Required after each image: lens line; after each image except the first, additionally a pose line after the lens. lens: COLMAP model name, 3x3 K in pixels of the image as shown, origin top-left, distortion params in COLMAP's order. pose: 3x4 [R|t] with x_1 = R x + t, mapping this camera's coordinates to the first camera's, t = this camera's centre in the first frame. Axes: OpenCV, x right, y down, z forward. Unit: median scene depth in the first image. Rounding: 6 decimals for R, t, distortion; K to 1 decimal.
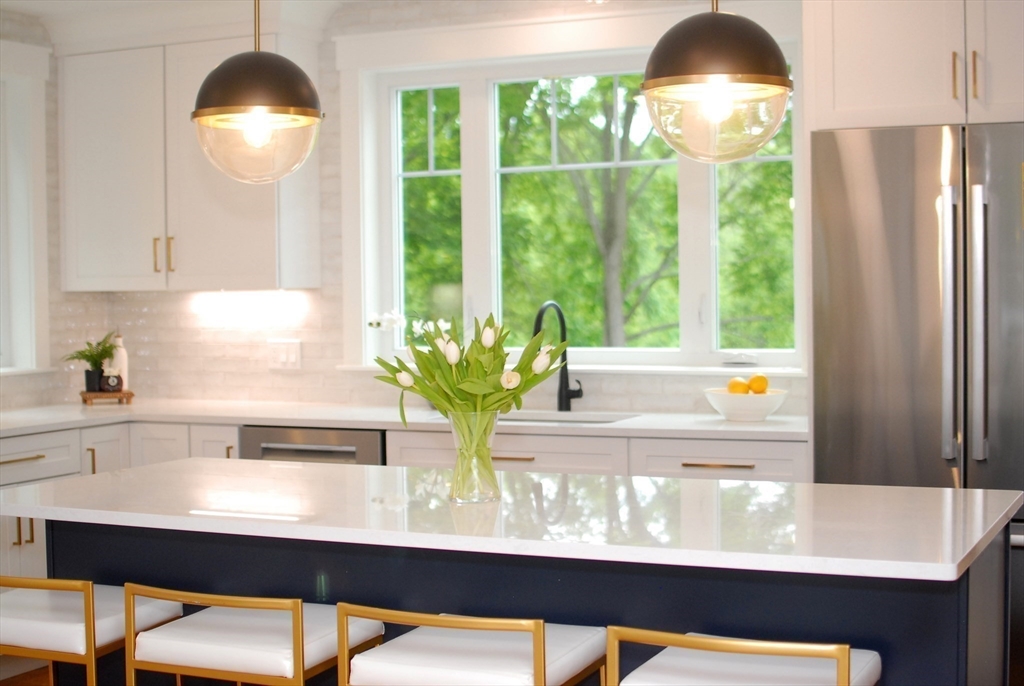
lens RADIAL K [[1600.7, 0, 512.0], [0, 1600.7, 343.0], [0, 0, 1]] dist [-0.170383, 0.053415]
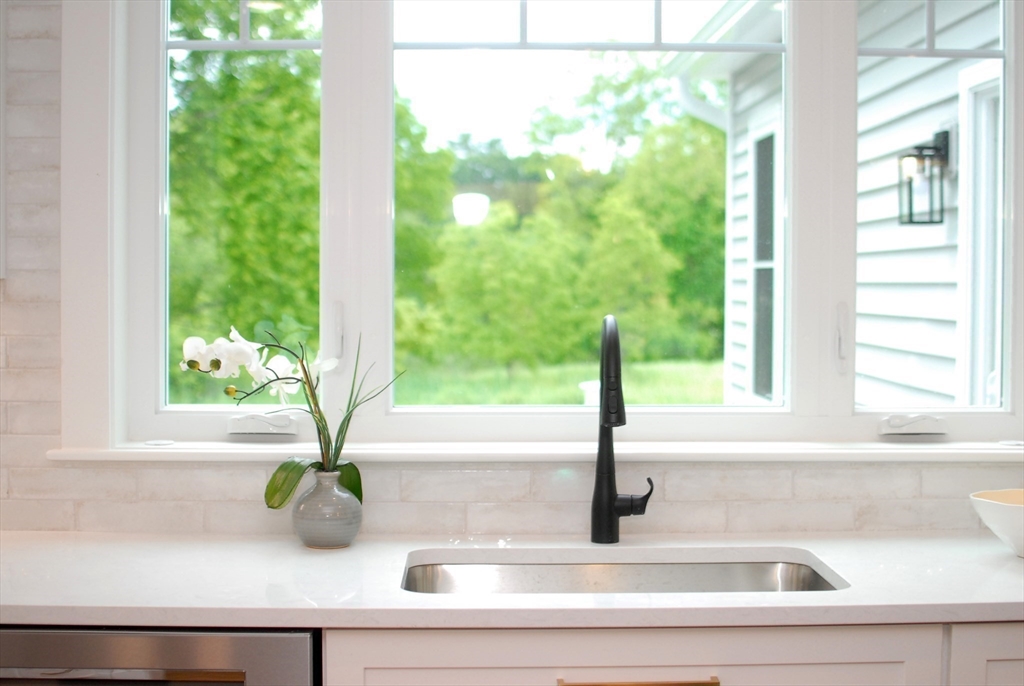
lens RADIAL K [[1600.7, 0, 512.0], [0, 1600.7, 343.0], [0, 0, 1]] dist [-0.170383, 0.053415]
pose [[0.894684, -0.002536, 0.446692, -0.188838], [0.001872, 0.999996, 0.001927, -0.016781], [-0.446695, -0.000888, 0.894686, 0.530087]]
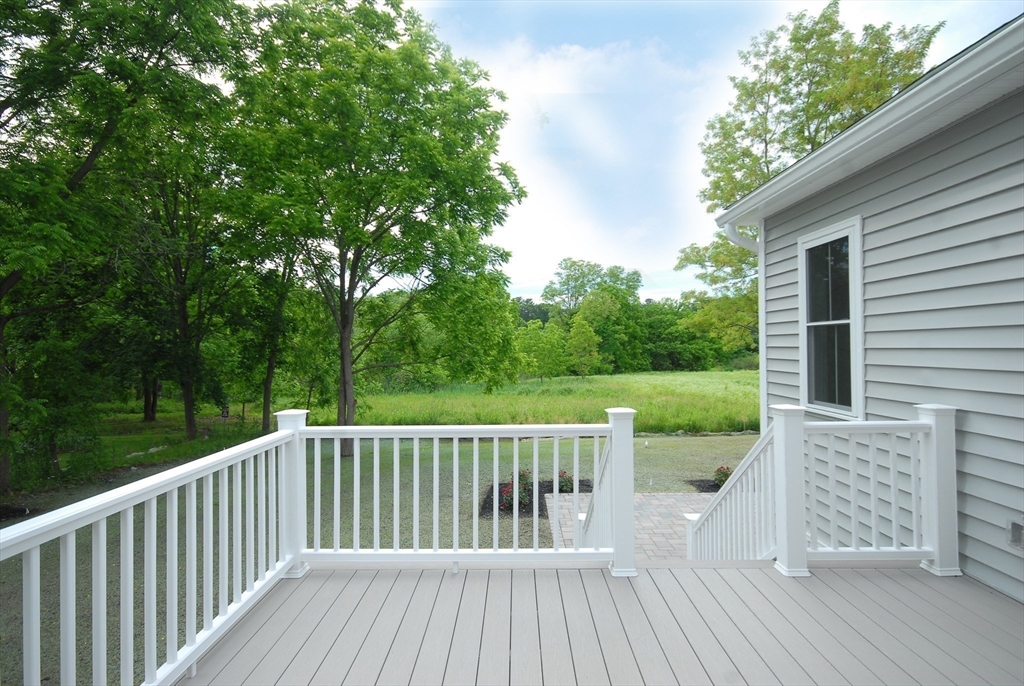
lens RADIAL K [[538.5, 0, 512.0], [0, 538.5, 343.0], [0, 0, 1]] dist [-0.000451, -0.000020]
pose [[0.912474, 0.004202, 0.409113, -0.079746], [0.016018, 0.998814, -0.045984, -0.026314], [-0.408821, 0.048512, 0.911324, 1.099586]]
